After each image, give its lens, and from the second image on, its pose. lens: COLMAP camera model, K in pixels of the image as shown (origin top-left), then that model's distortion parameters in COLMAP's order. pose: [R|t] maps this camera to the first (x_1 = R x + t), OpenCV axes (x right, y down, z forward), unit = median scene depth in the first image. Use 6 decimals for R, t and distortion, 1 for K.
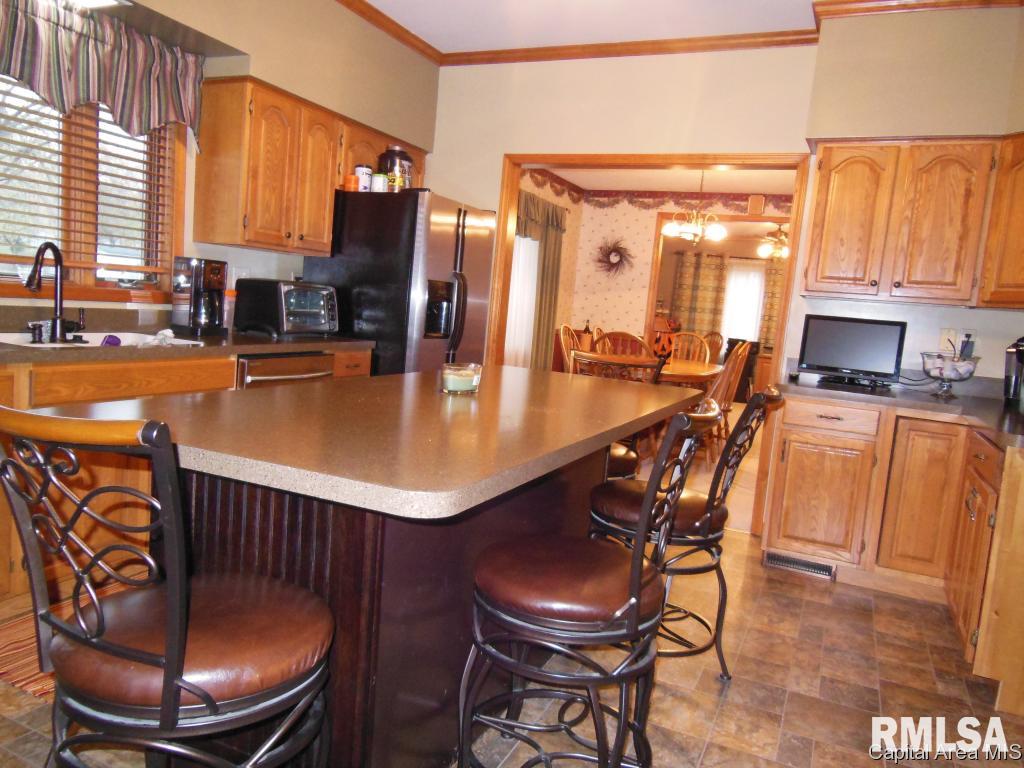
lens RADIAL K [[741.4, 0, 512.0], [0, 741.4, 384.0], [0, 0, 1]] dist [-0.063558, 0.133010]
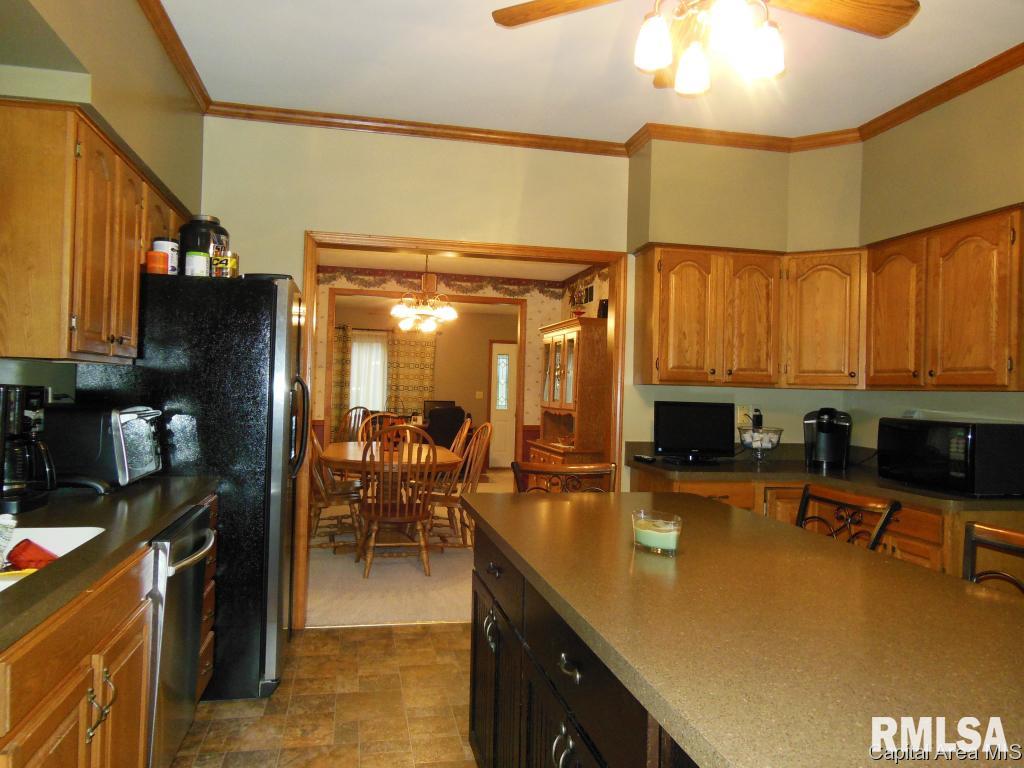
lens RADIAL K [[741.4, 0, 512.0], [0, 741.4, 384.0], [0, 0, 1]] dist [-0.063558, 0.133010]
pose [[0.805230, -0.058087, 0.590111, -0.364637], [0.106213, 0.993224, -0.047164, -0.082362], [-0.583373, 0.100656, 0.805943, 0.226443]]
